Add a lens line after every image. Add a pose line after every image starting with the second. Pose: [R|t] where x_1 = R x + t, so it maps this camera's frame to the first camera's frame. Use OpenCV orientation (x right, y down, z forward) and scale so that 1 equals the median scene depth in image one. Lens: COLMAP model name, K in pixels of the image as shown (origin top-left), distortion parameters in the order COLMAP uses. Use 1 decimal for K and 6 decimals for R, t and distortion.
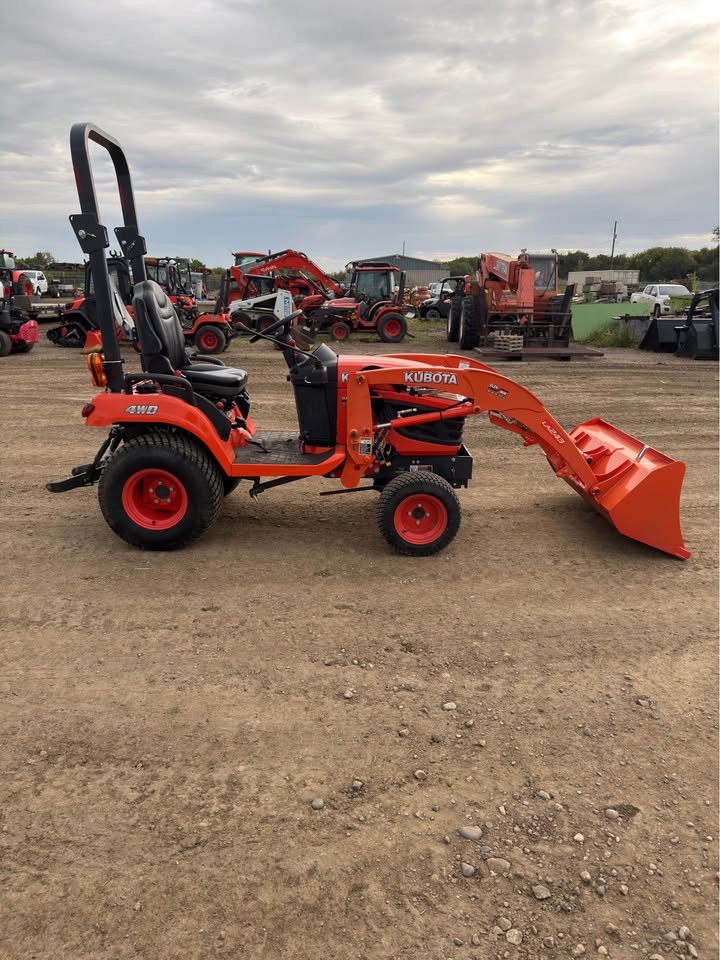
lens RADIAL K [[670.9, 0, 357.4], [0, 670.9, 487.5], [0, 0, 1]] dist [0.034016, -0.045199]
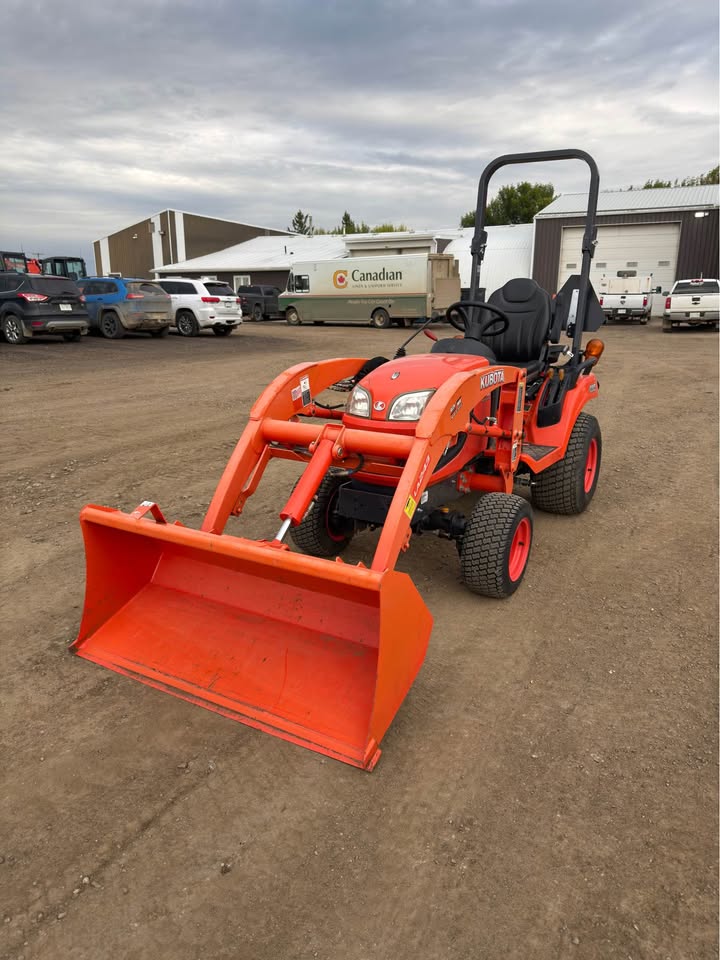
lens RADIAL K [[670.9, 0, 362.9], [0, 670.9, 493.3], [0, 0, 1]] dist [0.034016, -0.045199]
pose [[-0.501232, 0.218021, -0.837396, 0.221384], [-0.262186, 0.883982, 0.387084, -0.093931], [0.824636, 0.413573, -0.385918, 0.362952]]
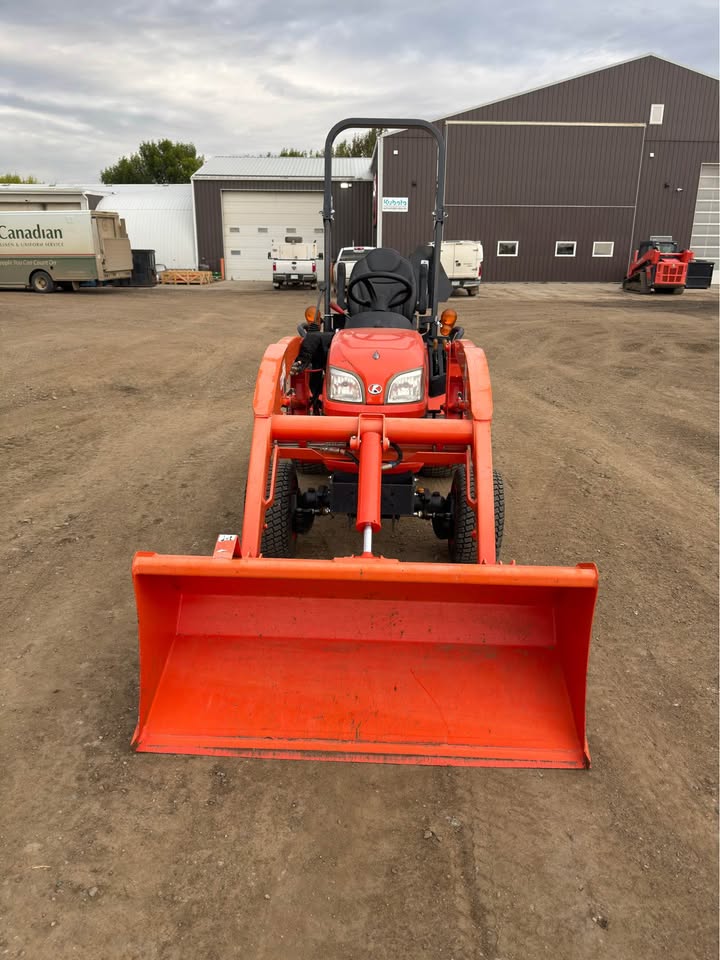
lens RADIAL K [[670.9, 0, 364.0], [0, 670.9, 480.0], [0, 0, 1]] dist [0.034016, -0.045199]
pose [[-0.031981, 0.284525, -0.958135, 0.231026], [-0.300003, 0.911691, 0.280747, -0.069253], [0.953402, 0.296421, 0.056202, 0.273117]]
